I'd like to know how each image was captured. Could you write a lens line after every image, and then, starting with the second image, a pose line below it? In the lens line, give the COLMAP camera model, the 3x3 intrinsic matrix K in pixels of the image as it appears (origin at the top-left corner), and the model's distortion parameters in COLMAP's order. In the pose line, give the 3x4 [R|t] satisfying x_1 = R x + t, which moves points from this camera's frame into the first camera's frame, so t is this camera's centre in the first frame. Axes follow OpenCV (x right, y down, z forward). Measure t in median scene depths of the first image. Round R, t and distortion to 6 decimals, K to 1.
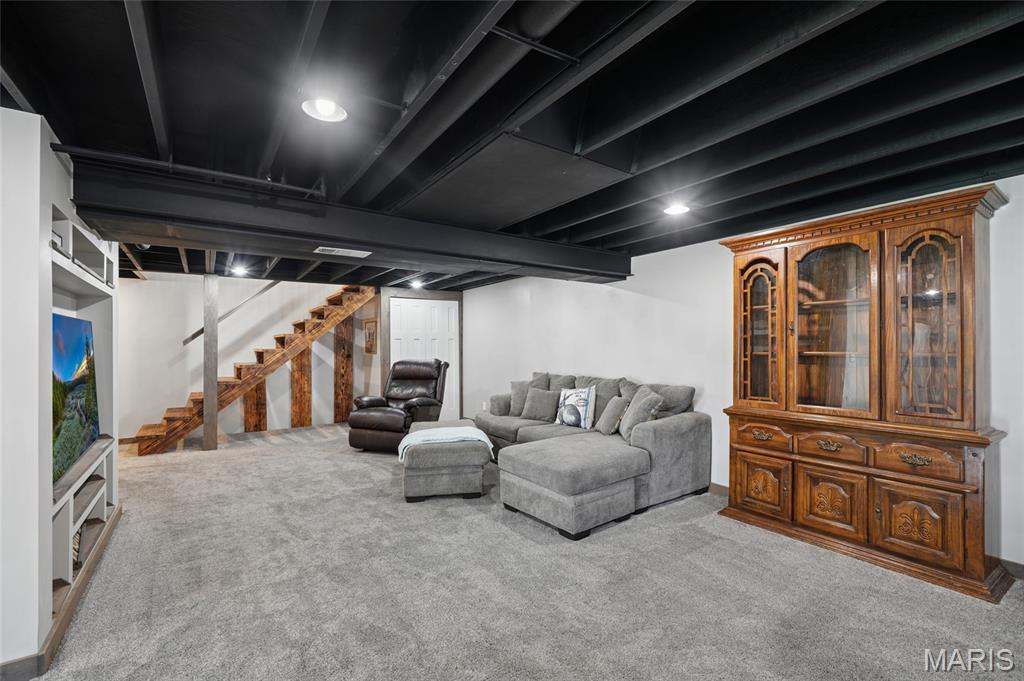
lens RADIAL K [[442.8, 0, 518.8], [0, 442.8, 343.6], [0, 0, 1]] dist [0.002874, 0.000393]
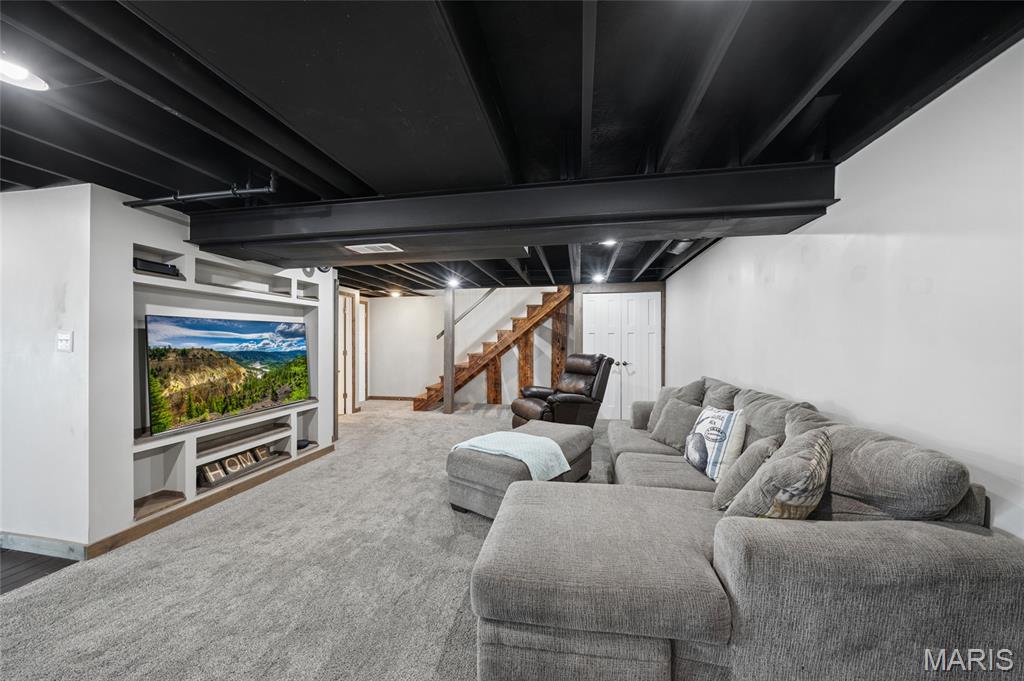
lens RADIAL K [[348.8, 0, 511.5], [0, 348.8, 339.7], [0, 0, 1]] dist [-0.007497, 0.000757]
pose [[0.697549, 0.002792, -0.716532, 0.241052], [0.000781, 0.999989, 0.004657, 0.001168], [0.716537, -0.003808, 0.697539, 0.393534]]
